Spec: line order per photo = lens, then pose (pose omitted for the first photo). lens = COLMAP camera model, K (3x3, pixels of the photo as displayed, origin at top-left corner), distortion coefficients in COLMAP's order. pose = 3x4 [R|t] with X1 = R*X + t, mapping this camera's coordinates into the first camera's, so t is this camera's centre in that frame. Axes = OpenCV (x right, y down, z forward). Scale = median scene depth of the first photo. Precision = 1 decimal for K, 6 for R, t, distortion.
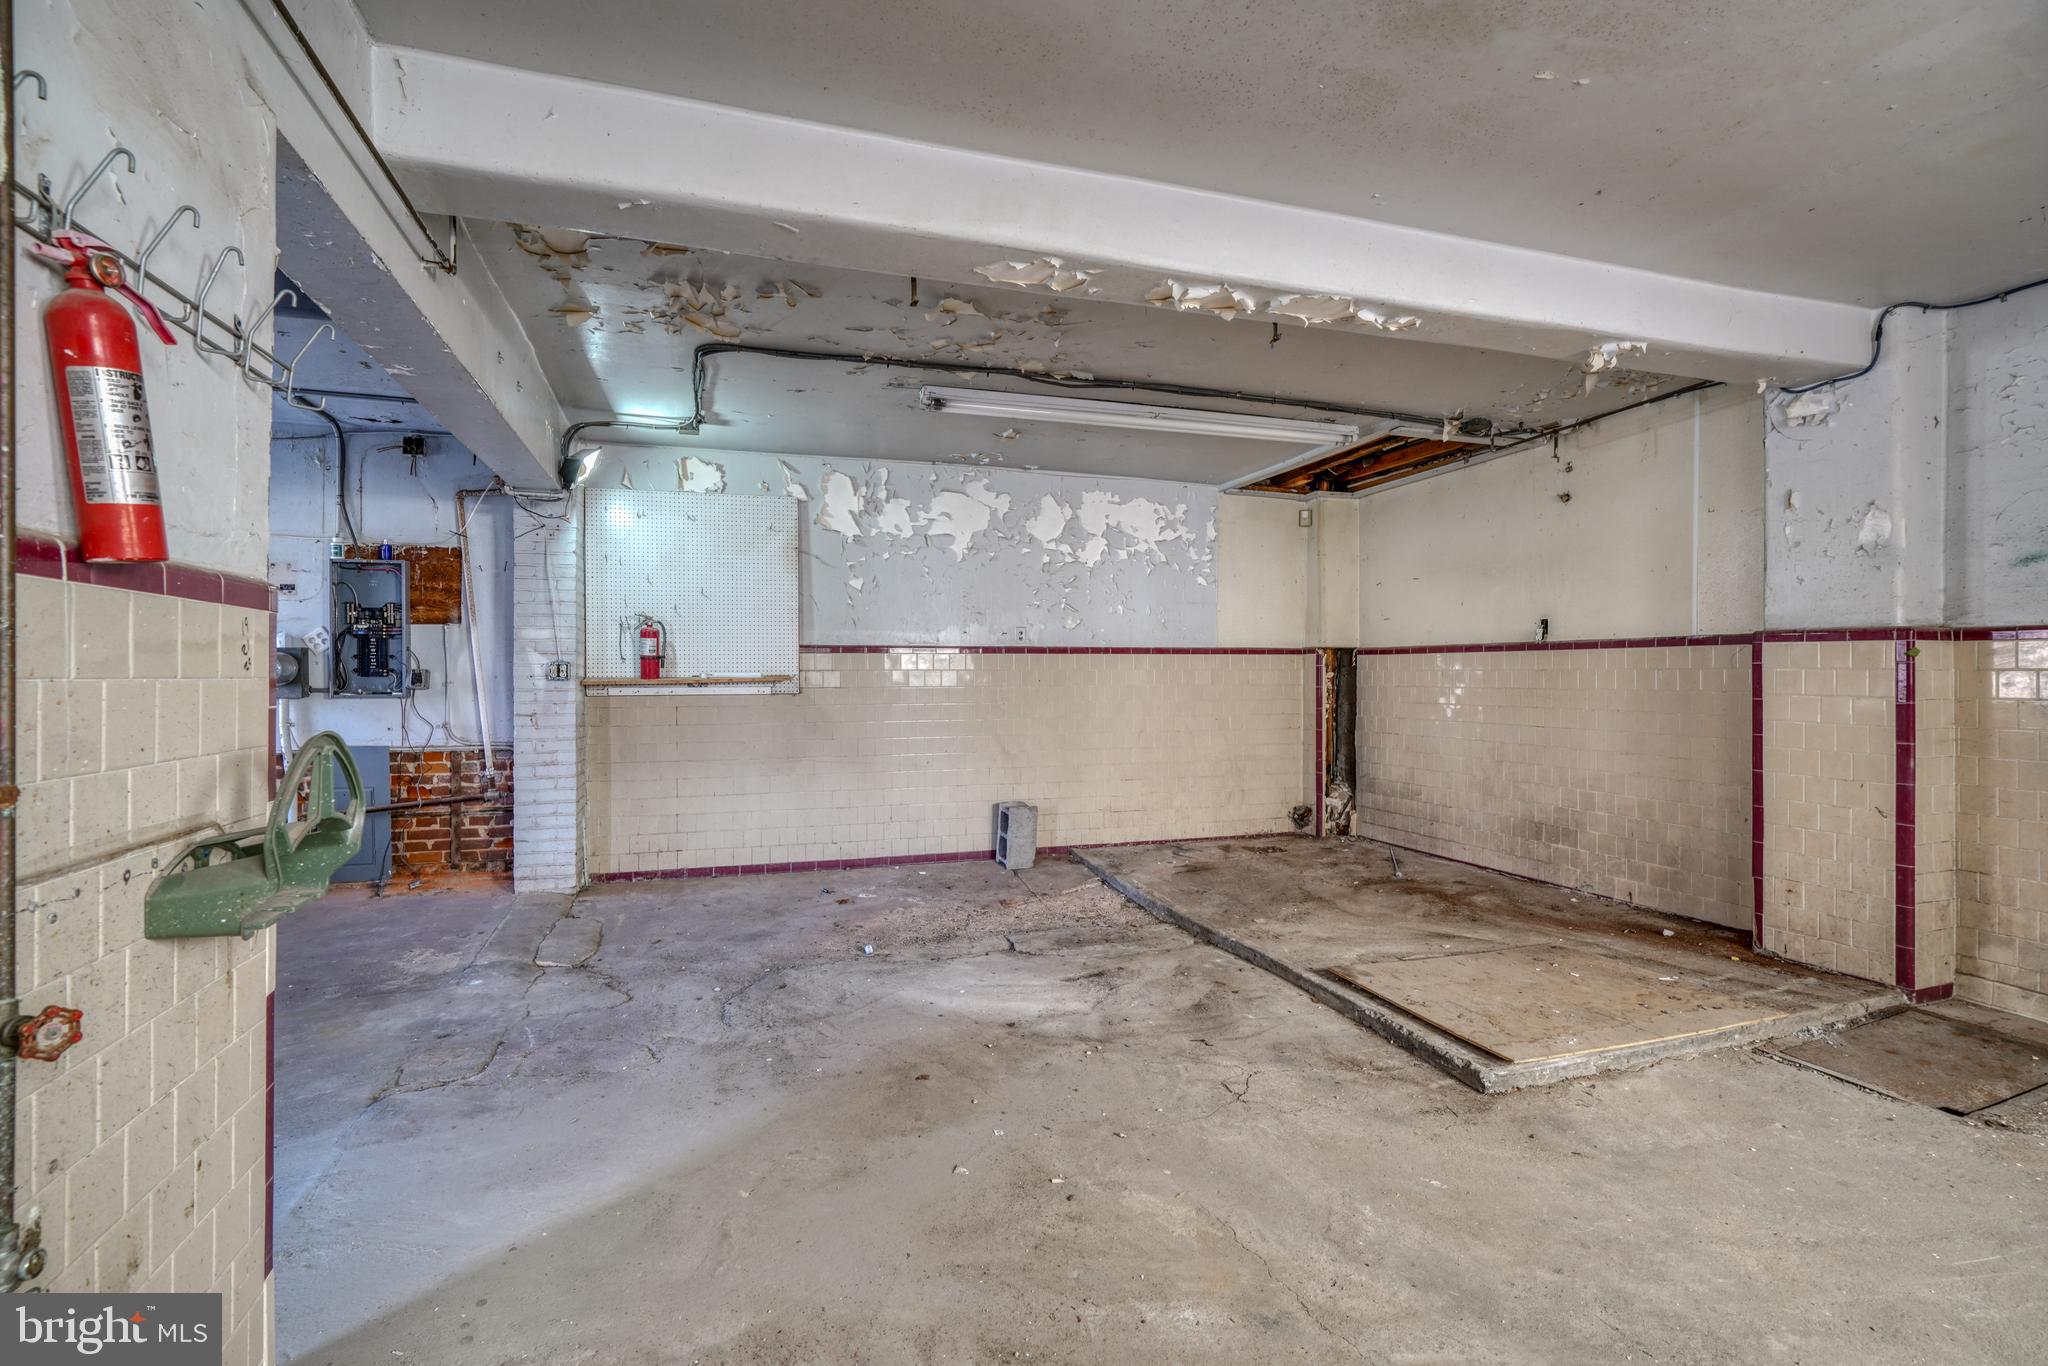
lens RADIAL K [[968.7, 0, 1024.0], [0, 968.7, 683.0], [0, 0, 1]] dist [-0.016901, 0.007589]
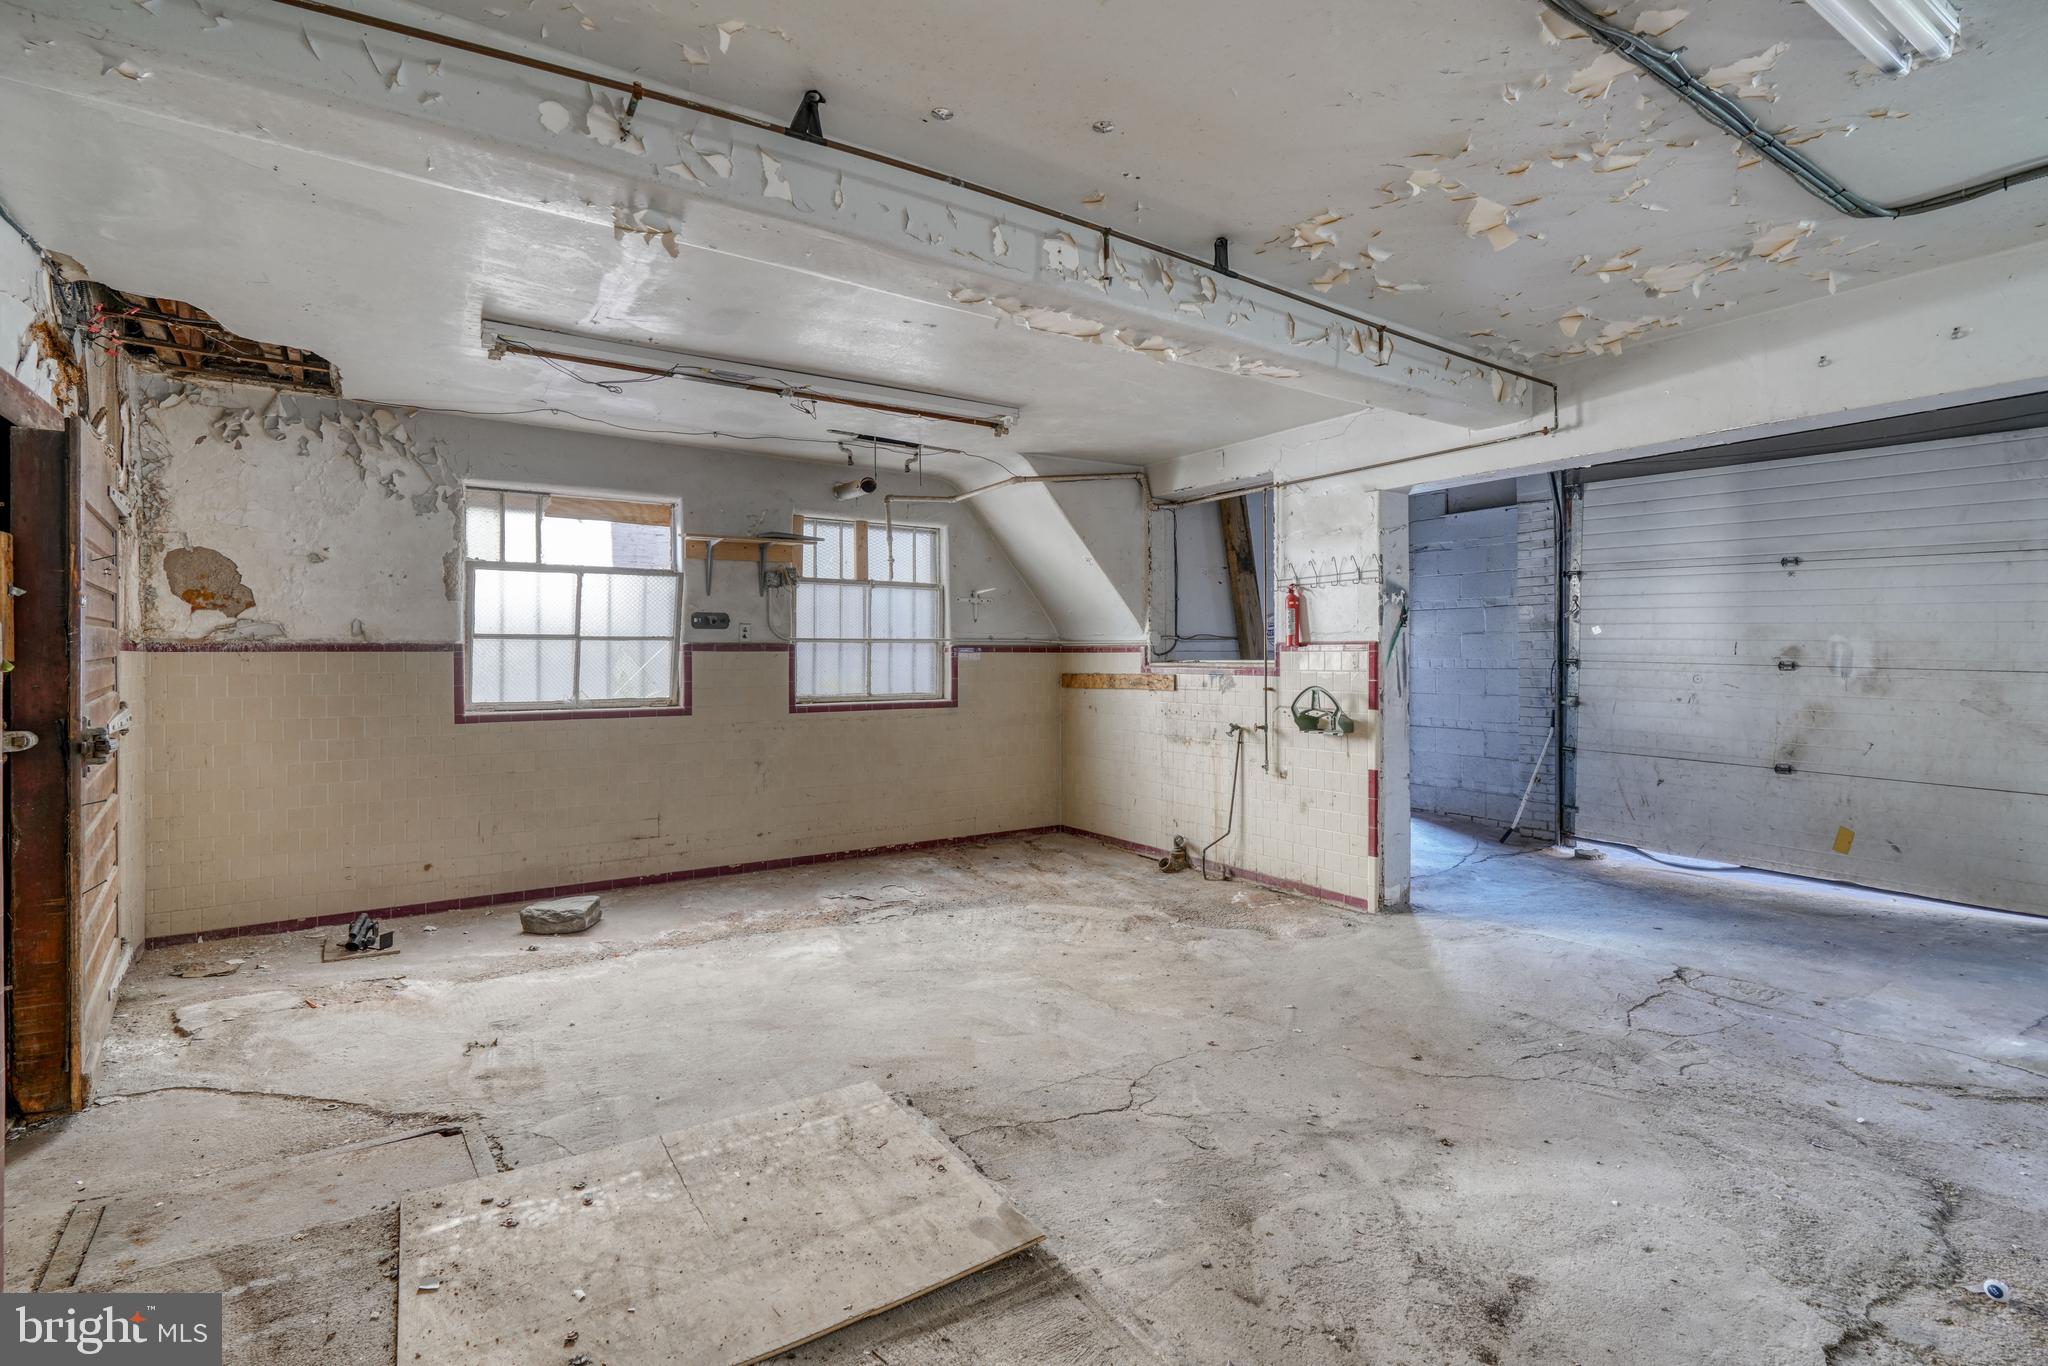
lens RADIAL K [[921.7, 0, 1034.3], [0, 921.7, 674.2], [0, 0, 1]] dist [-0.012501, 0.006462]
pose [[-0.965253, 0.010084, -0.261124, 0.432538], [0.003487, 0.999663, 0.025714, -0.034096], [0.261295, 0.023910, -0.964963, 1.421858]]
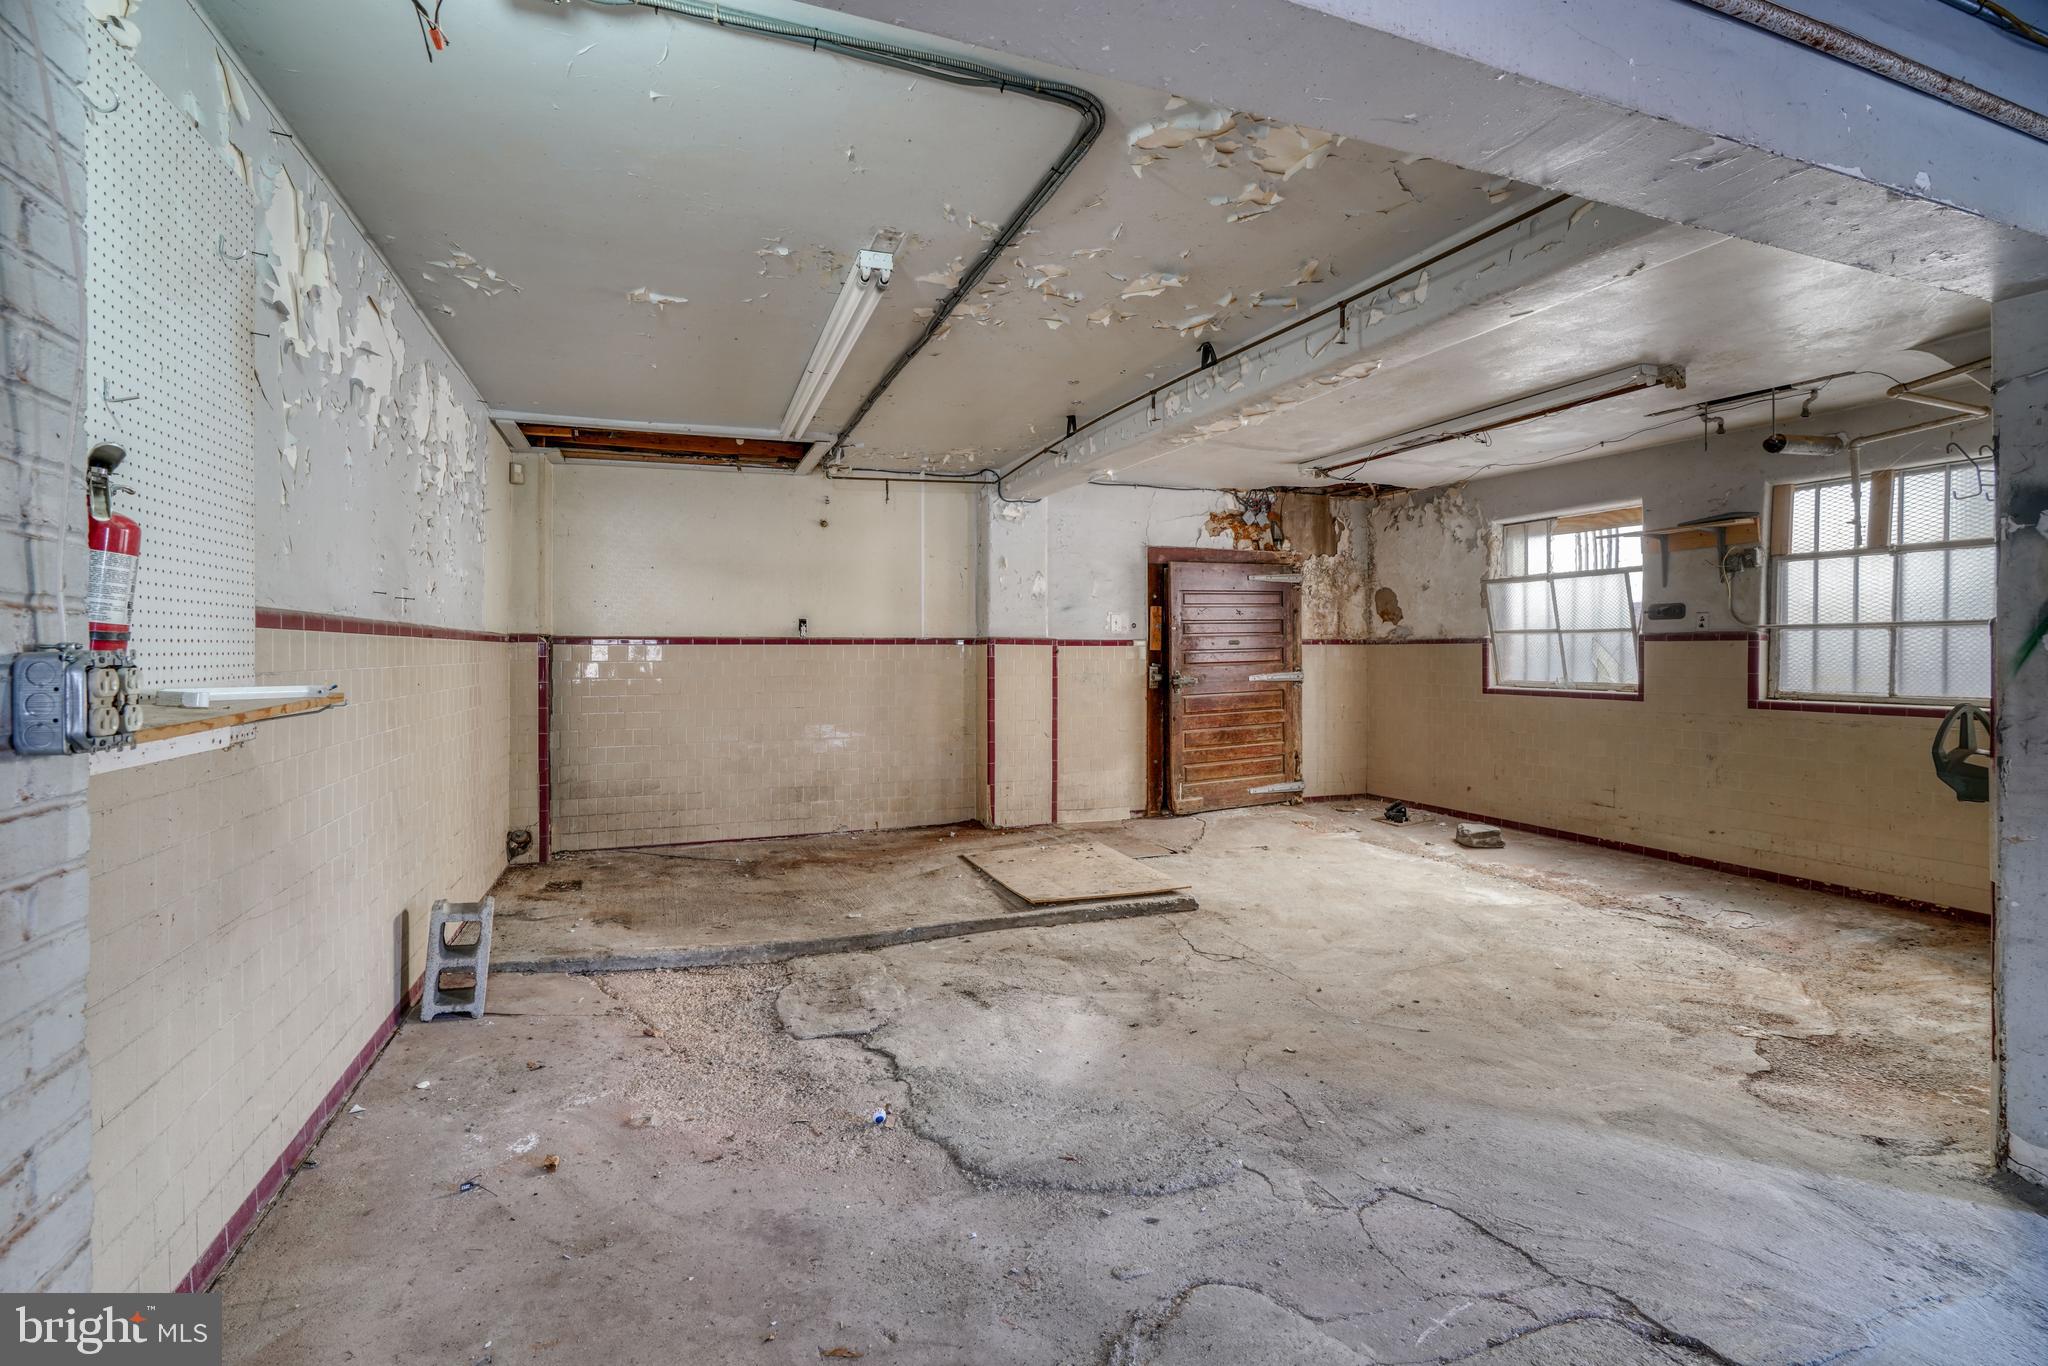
lens RADIAL K [[921.7, 0, 1034.3], [0, 921.7, 674.2], [0, 0, 1]] dist [-0.012501, 0.006462]
pose [[-0.075448, -0.022415, 0.996898, -0.831370], [0.010743, 0.999671, 0.023290, -0.026715], [-0.997092, 0.012467, -0.075182, 1.032877]]
